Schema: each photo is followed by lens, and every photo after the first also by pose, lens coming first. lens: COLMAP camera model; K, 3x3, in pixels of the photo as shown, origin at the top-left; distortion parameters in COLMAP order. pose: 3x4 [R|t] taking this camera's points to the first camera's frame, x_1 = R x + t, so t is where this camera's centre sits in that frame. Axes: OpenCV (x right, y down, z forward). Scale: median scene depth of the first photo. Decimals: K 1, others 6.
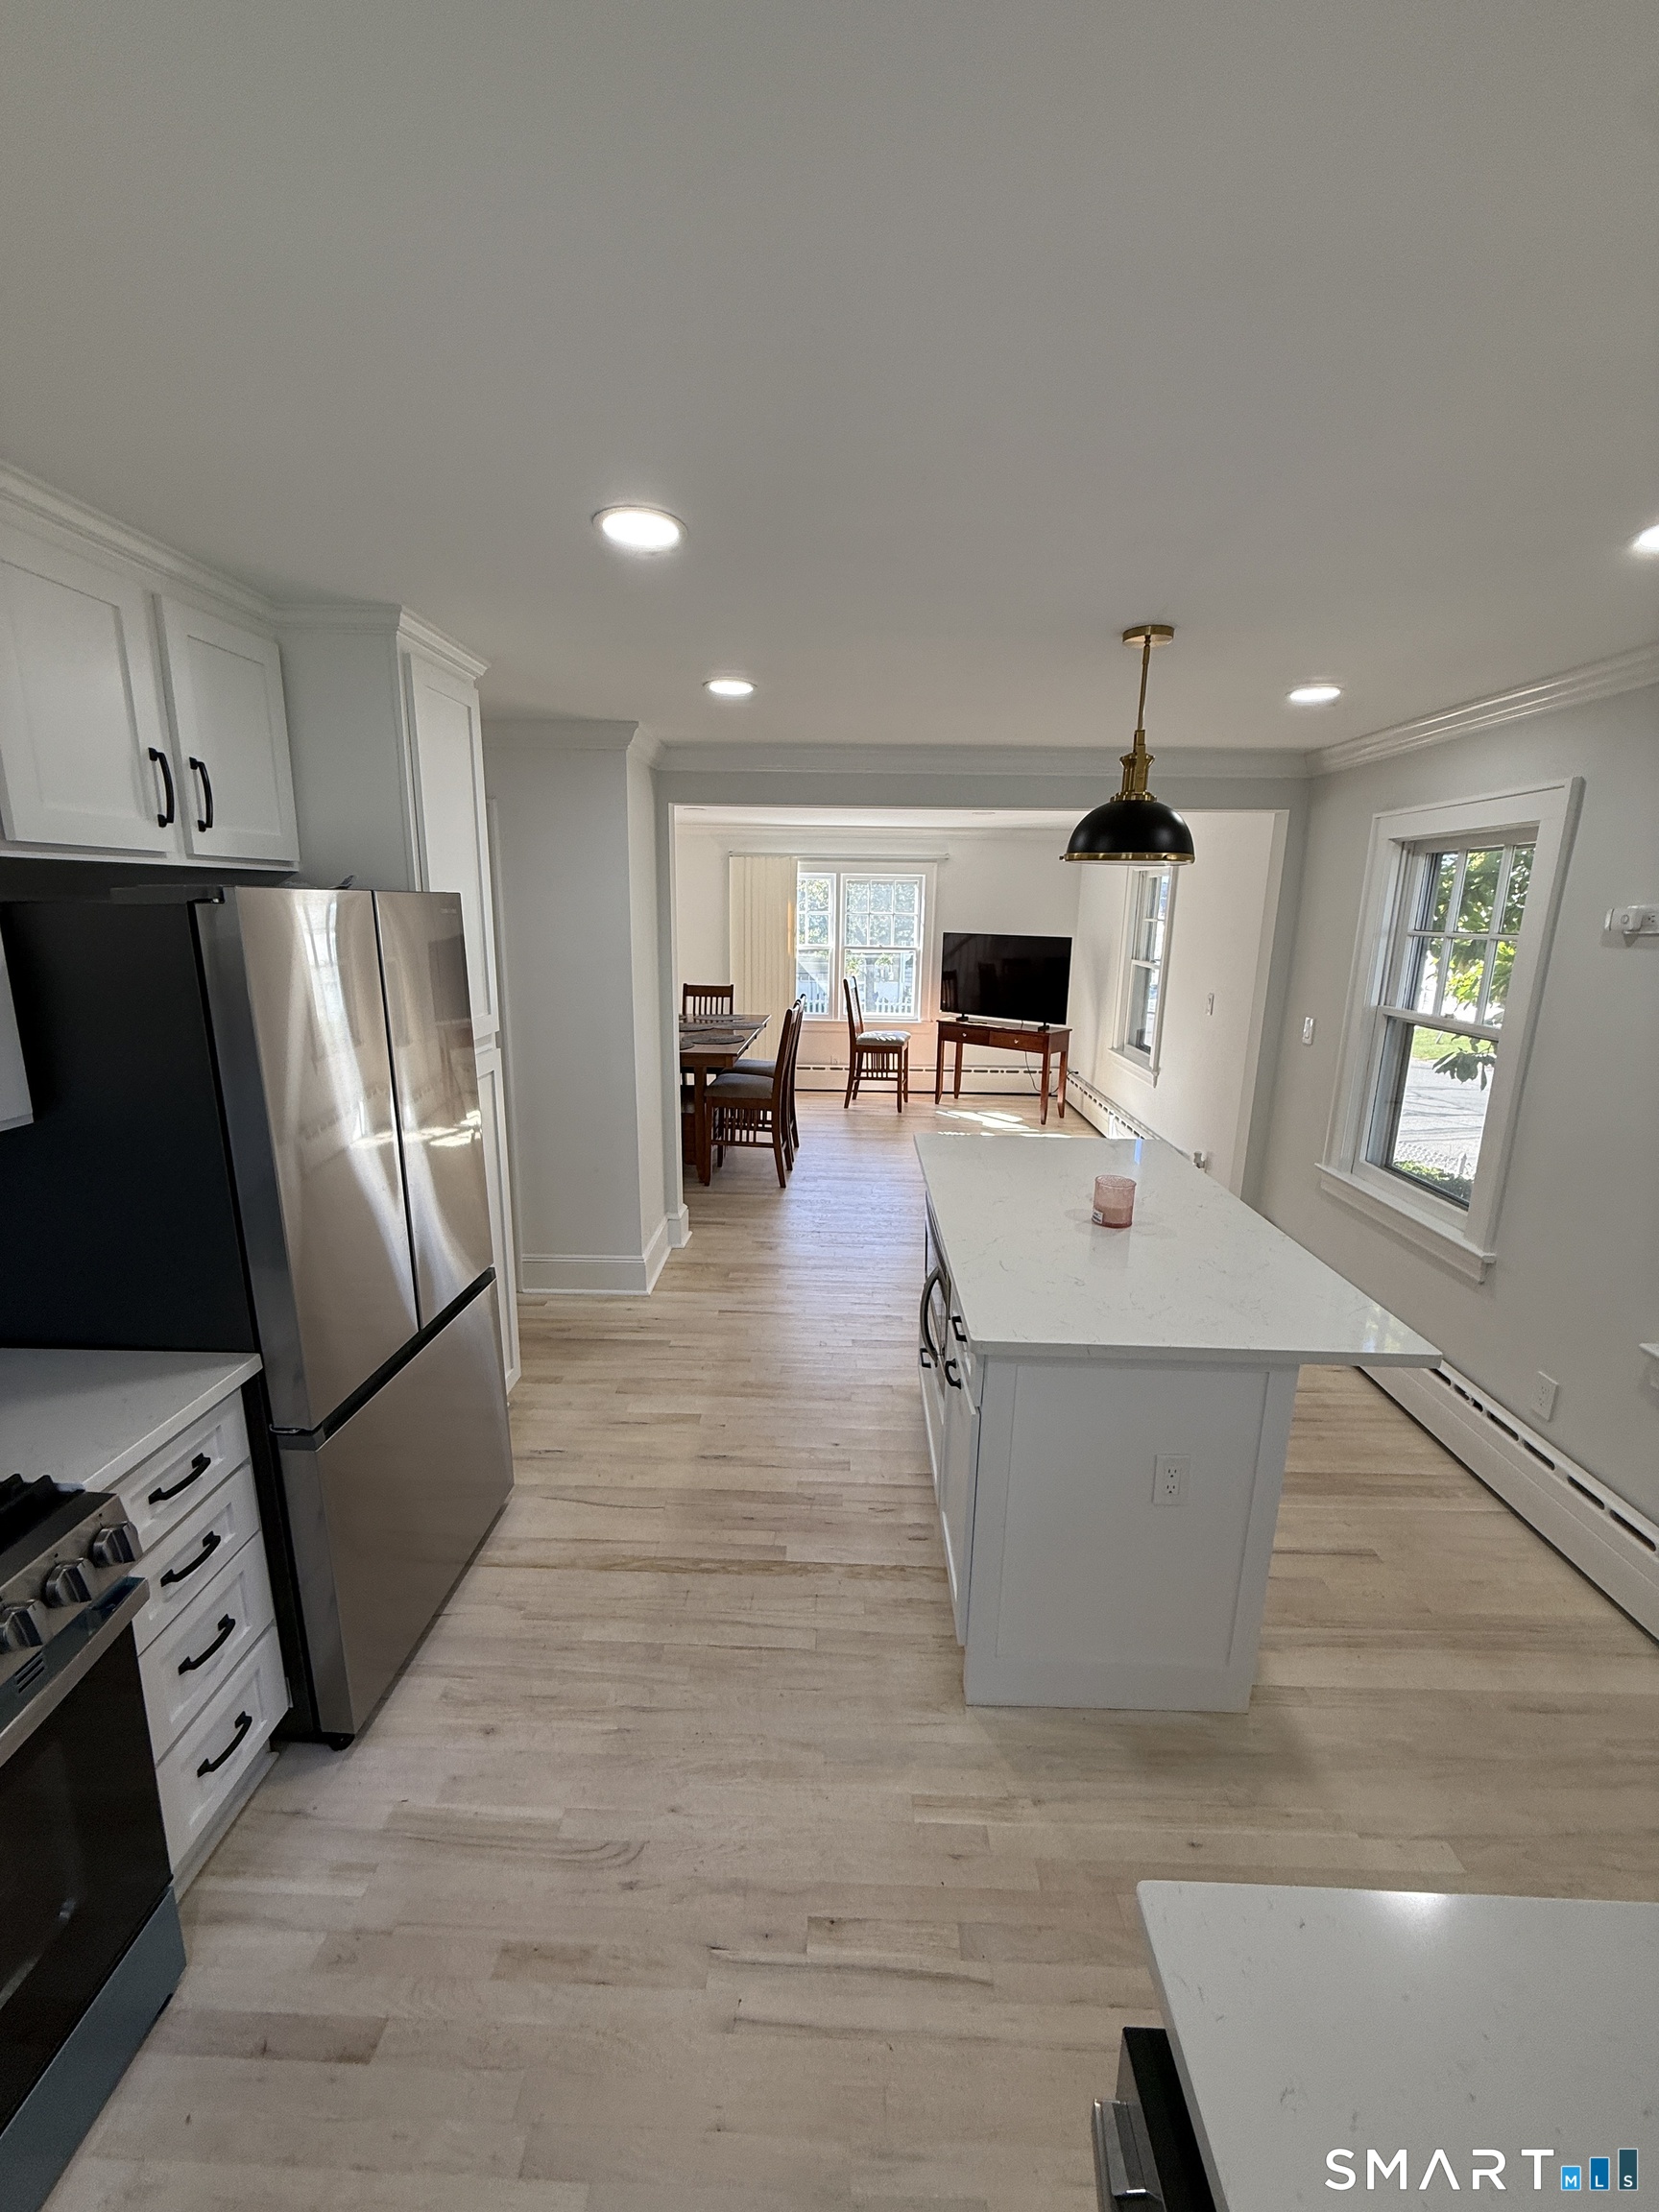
lens RADIAL K [[883.9, 0, 821.2], [0, 883.9, 1101.3], [0, 0, 1]] dist [-0.000546, -0.000128]
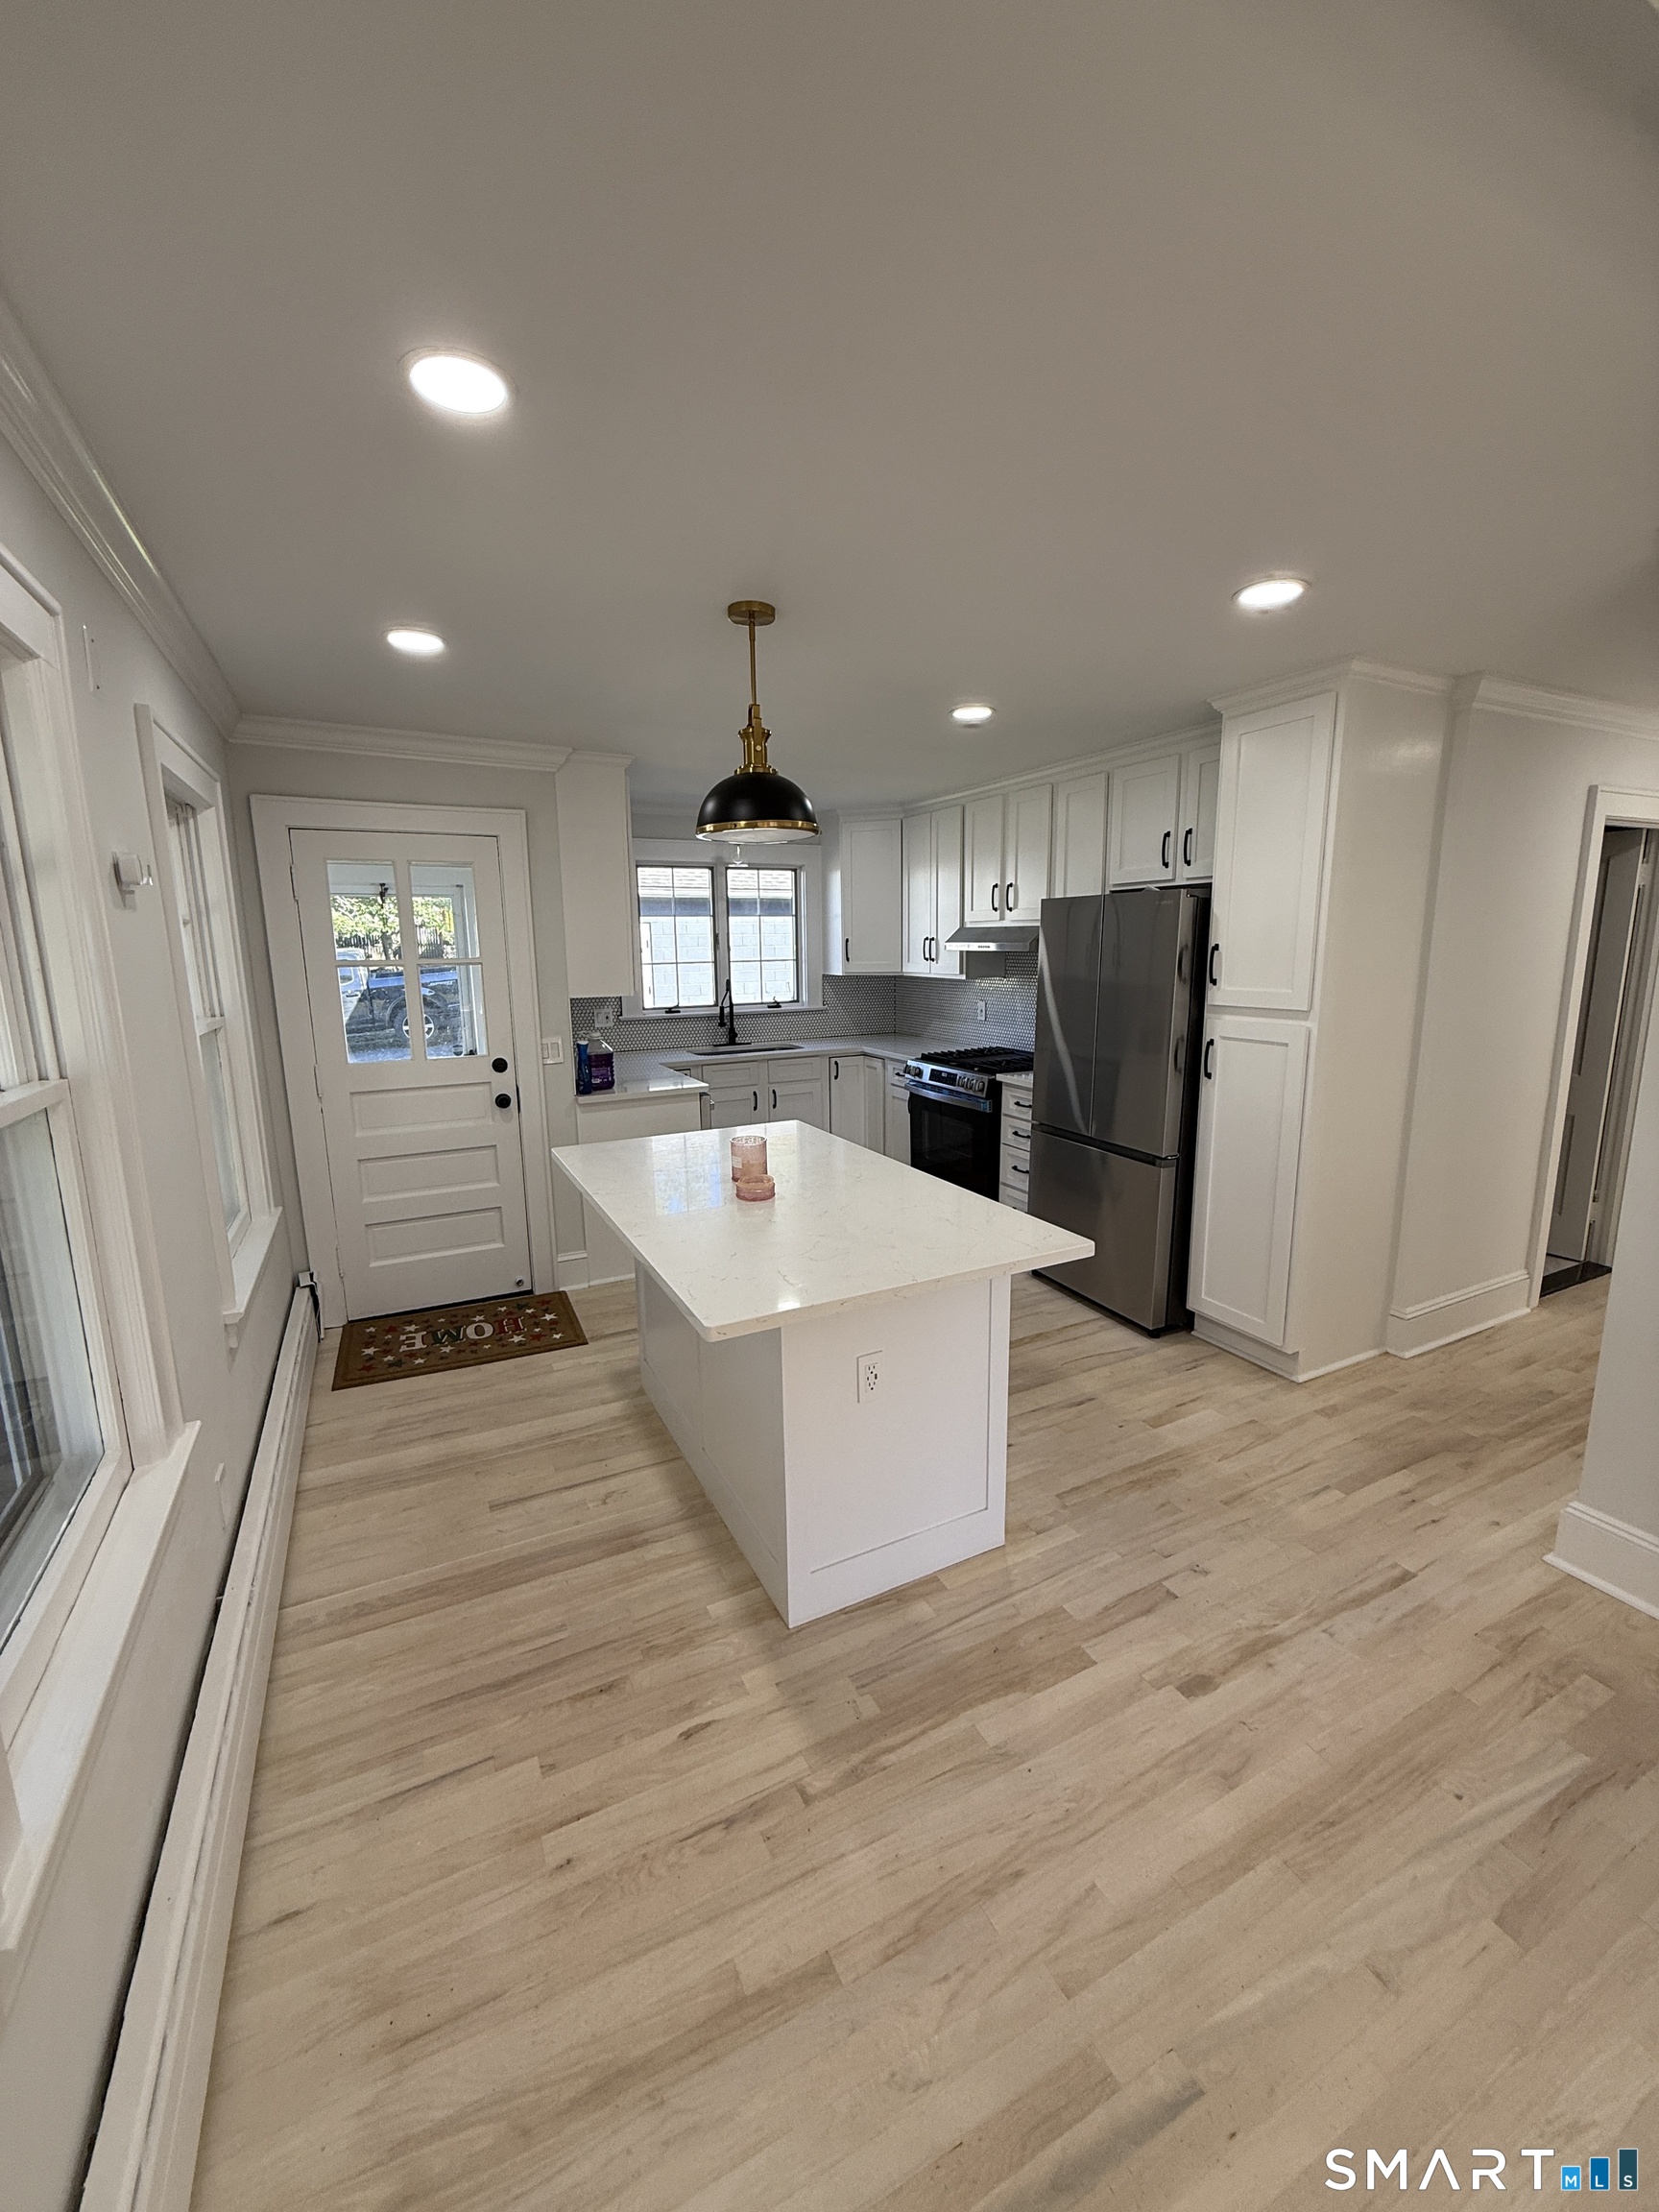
lens RADIAL K [[883.9, 0, 828.8], [0, 883.9, 1105.7], [0, 0, 1]] dist [-0.000546, -0.000128]
pose [[-0.878606, 0.085070, -0.469909, 0.654475], [-0.104797, 0.925673, 0.363521, -0.302845], [0.465906, 0.368637, -0.804387, 1.659717]]
